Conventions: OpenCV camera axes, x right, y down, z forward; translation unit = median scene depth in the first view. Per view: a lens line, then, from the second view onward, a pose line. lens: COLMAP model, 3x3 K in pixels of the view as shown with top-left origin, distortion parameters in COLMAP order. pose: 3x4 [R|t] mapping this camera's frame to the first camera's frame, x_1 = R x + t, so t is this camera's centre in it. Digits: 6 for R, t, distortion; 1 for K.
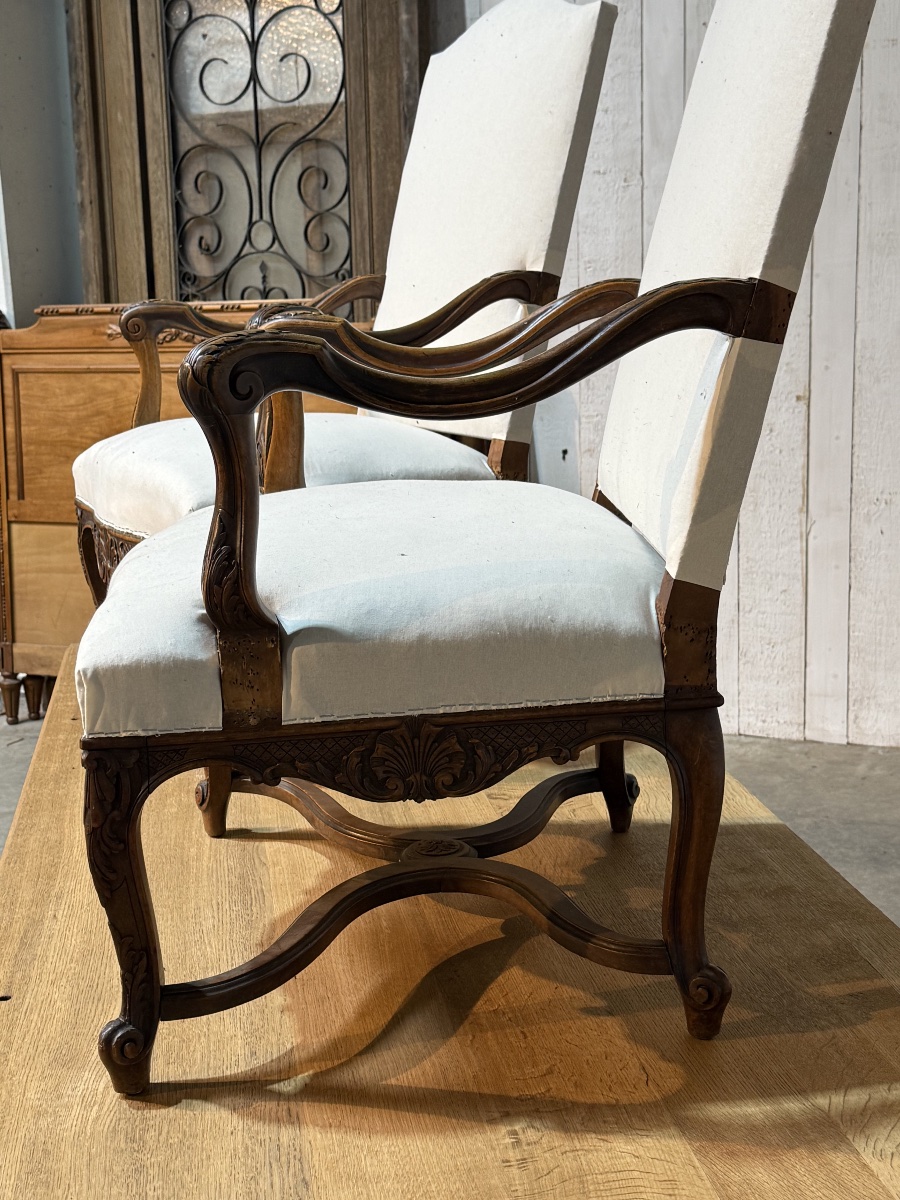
lens RADIAL K [[1694.8, 0, 450.0], [0, 1694.8, 600.0], [0, 0, 1]] dist [0.018387, -0.024970]
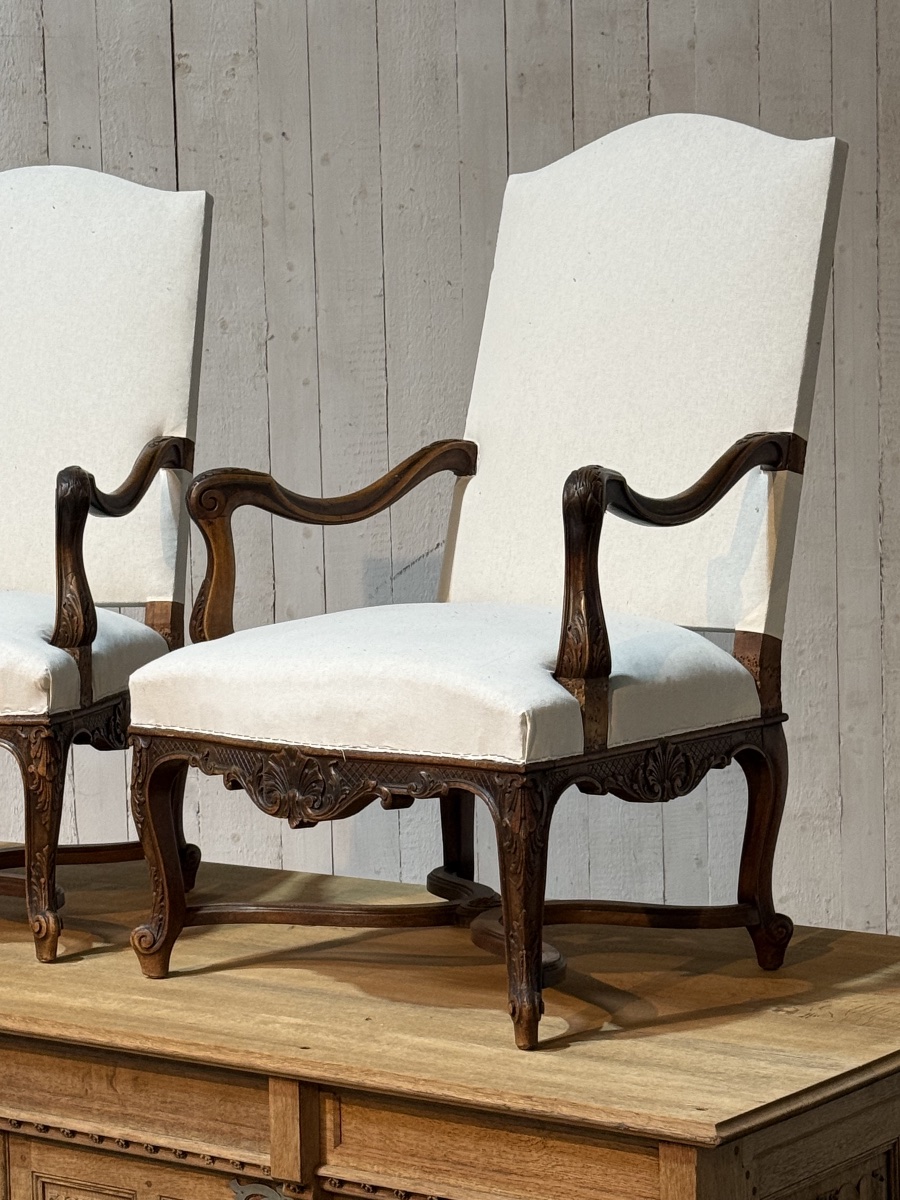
lens RADIAL K [[2883.1, 0, 450.0], [0, 2883.1, 600.0], [0, 0, 1]] dist [0.138982, 0.253775]
pose [[0.712384, -0.034062, 0.700963, -1.811120], [0.138321, 0.986043, -0.092659, 0.152382], [-0.688024, 0.162967, 0.707153, -0.582762]]
